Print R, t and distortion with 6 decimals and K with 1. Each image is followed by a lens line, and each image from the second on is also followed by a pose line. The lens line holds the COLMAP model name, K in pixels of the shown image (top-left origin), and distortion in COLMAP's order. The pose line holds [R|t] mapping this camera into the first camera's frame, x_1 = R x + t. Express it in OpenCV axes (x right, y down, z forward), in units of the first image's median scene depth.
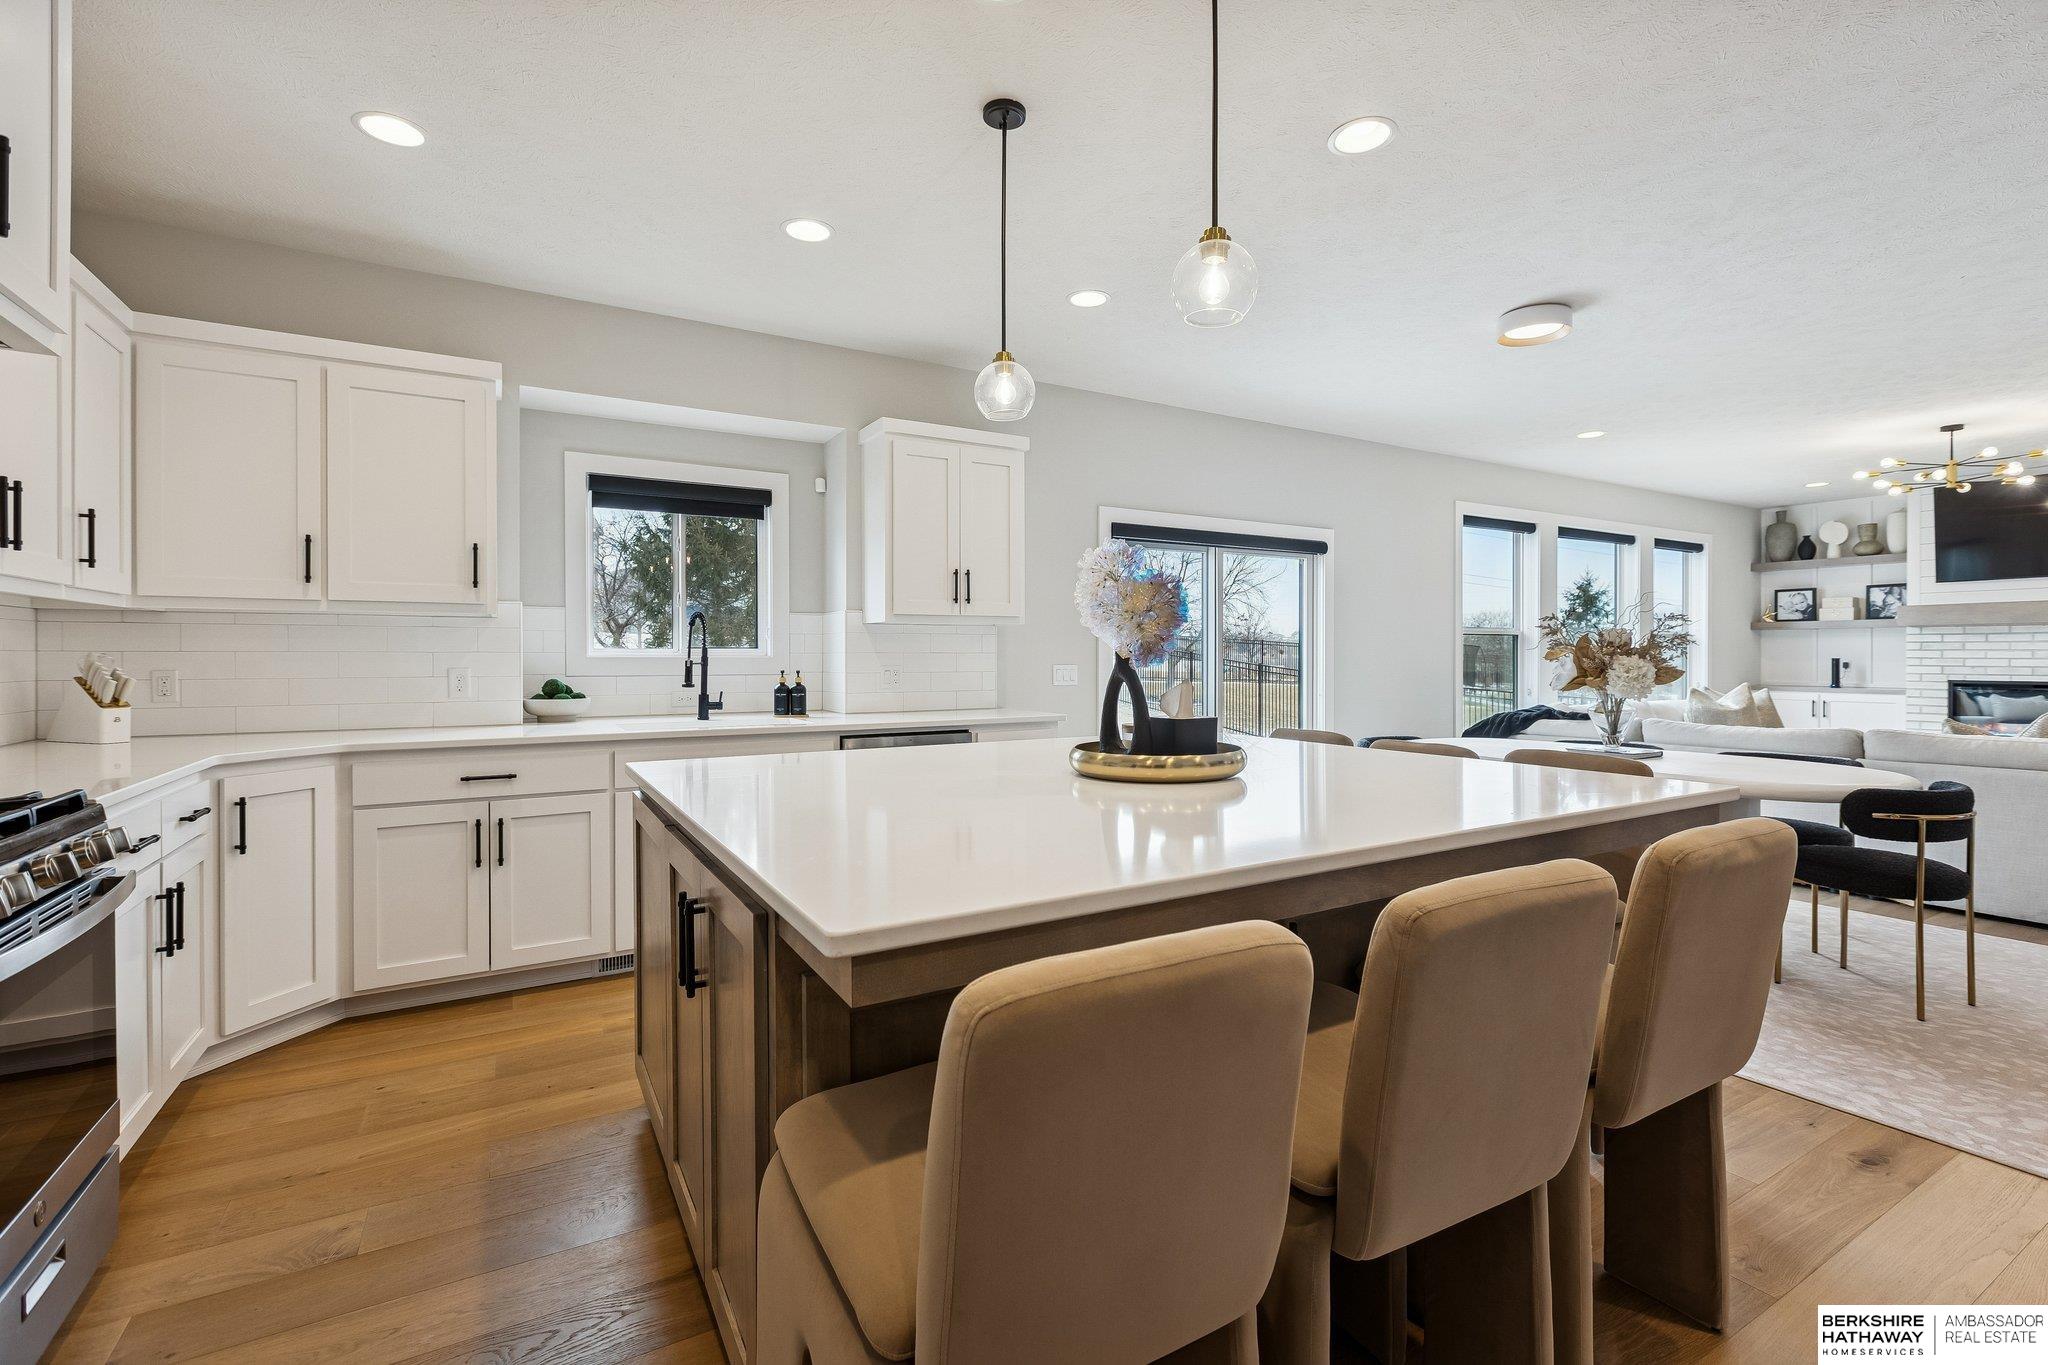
lens RADIAL K [[917.3, 0, 1028.2], [0, 917.3, 657.8], [0, 0, 1]] dist [-0.005756, -0.000859]
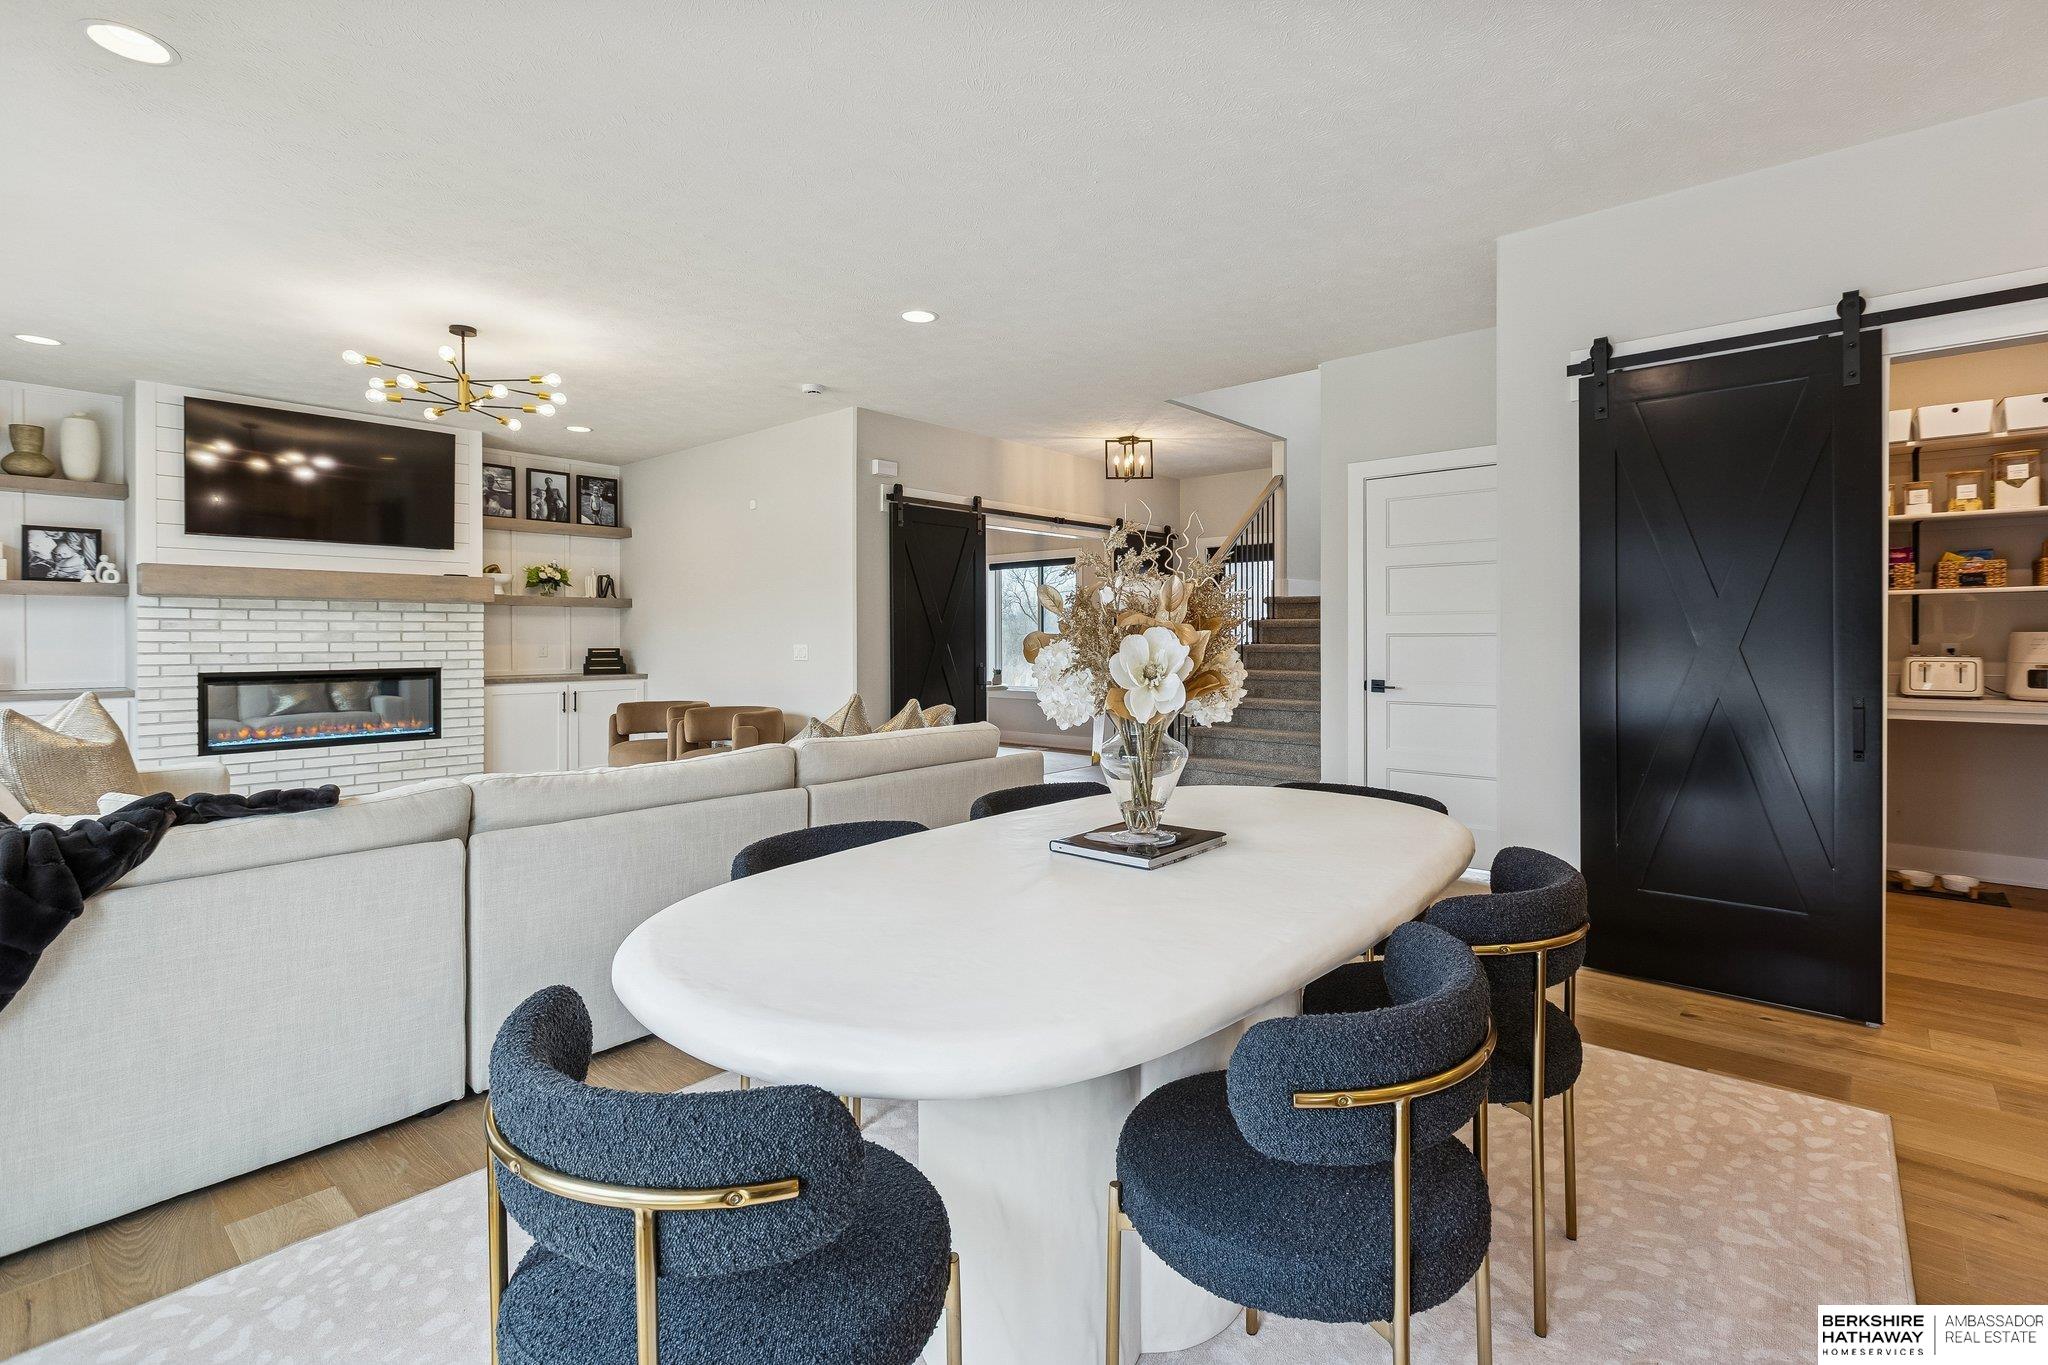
lens RADIAL K [[945.6, 0, 1046.6], [0, 945.6, 648.2], [0, 0, 1]] dist [-0.002512, 0.000448]
pose [[-0.322206, -0.009539, 0.946622, 0.094700], [0.004193, 0.999925, 0.011503, -0.000638], [-0.946660, 0.007675, -0.322141, 0.563592]]
